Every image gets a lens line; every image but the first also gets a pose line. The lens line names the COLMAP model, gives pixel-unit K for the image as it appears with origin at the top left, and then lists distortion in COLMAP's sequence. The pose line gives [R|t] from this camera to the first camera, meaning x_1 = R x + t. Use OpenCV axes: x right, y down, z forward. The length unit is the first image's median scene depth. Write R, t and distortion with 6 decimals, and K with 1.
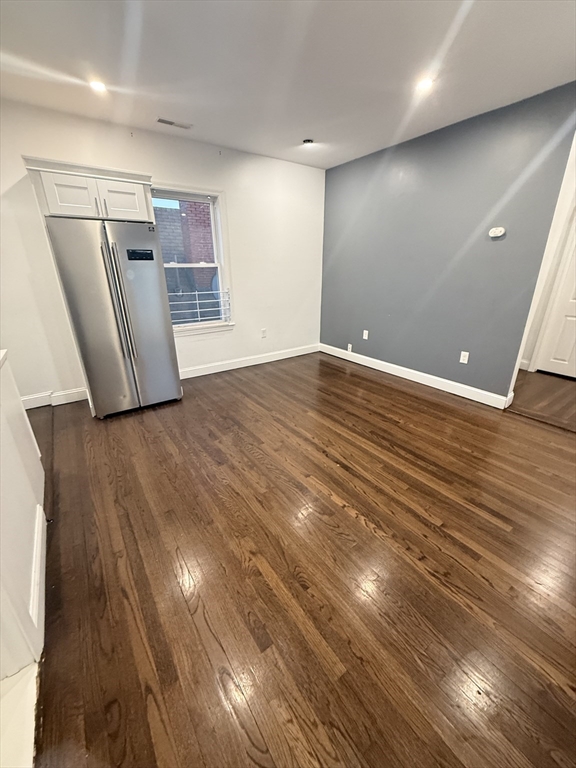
lens RADIAL K [[306.5, 0, 287.8], [0, 306.5, 381.8], [0, 0, 1]] dist [0.000062, -0.000054]
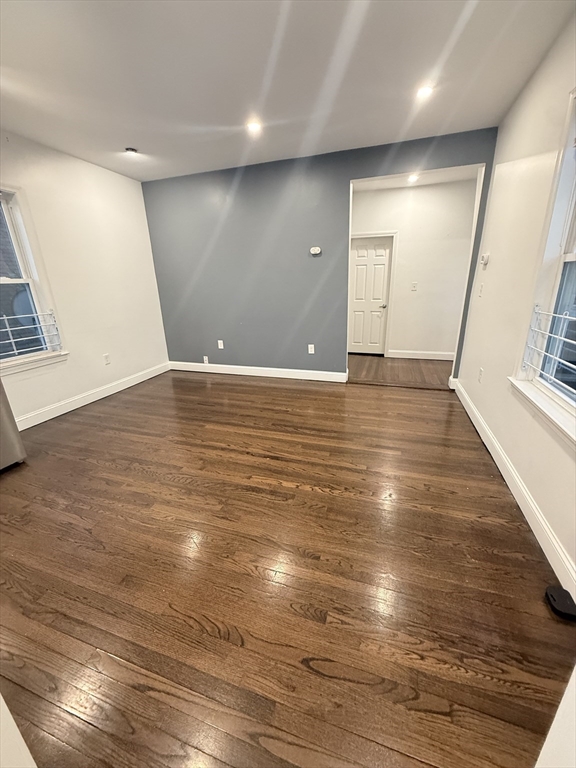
lens RADIAL K [[306.5, 0, 289.5], [0, 306.5, 381.8], [0, 0, 1]] dist [0.000062, -0.000054]
pose [[0.805252, -0.200732, 0.557922, -0.241918], [0.231290, 0.972751, 0.016158, 0.009746], [-0.545962, 0.116030, 0.829736, 0.036862]]
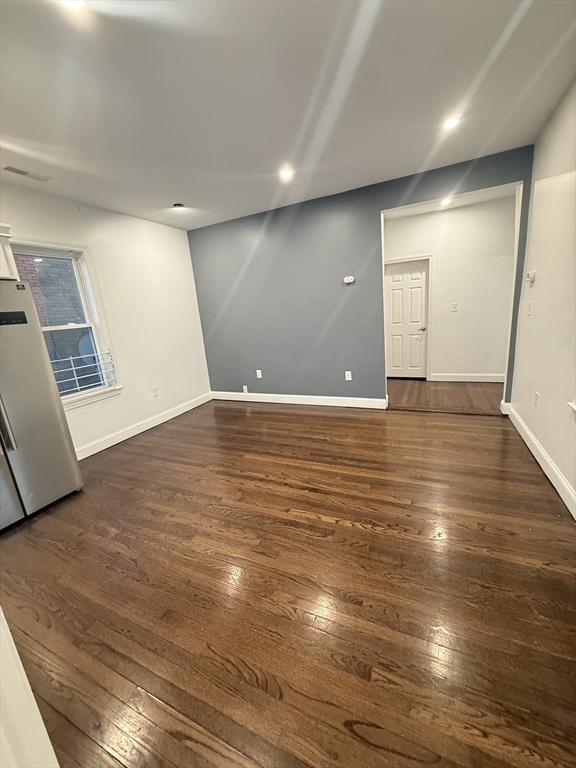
lens RADIAL K [[306.5, 0, 289.1], [0, 306.5, 381.0], [0, 0, 1]] dist [0.000062, -0.000054]
pose [[0.866462, -0.179337, 0.465920, -0.234701], [0.250840, 0.963286, -0.095704, -0.001904], [-0.431651, 0.199795, 0.879636, 0.026540]]
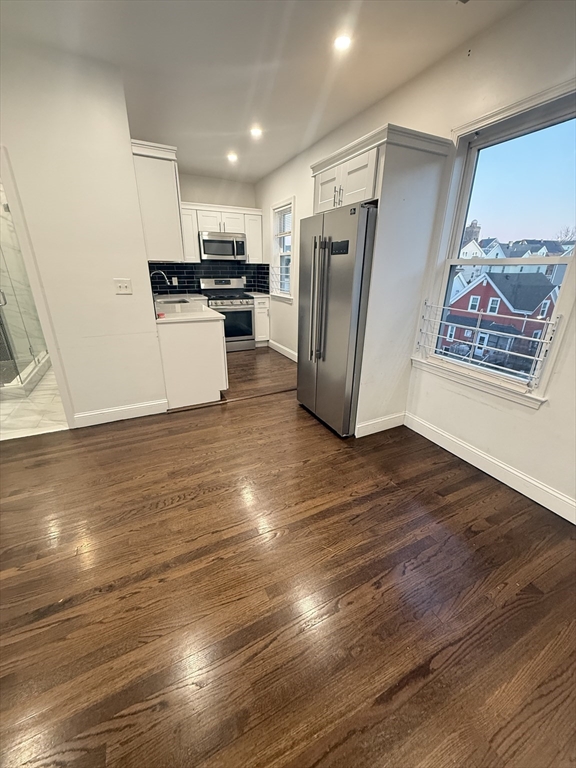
lens RADIAL K [[306.5, 0, 290.0], [0, 306.5, 383.1], [0, 0, 1]] dist [0.000062, -0.000054]
pose [[-0.153754, 0.353052, -0.922884, 0.371943], [-0.362944, 0.848523, 0.385072, -0.347121], [0.919038, 0.394161, -0.002326, 0.951515]]
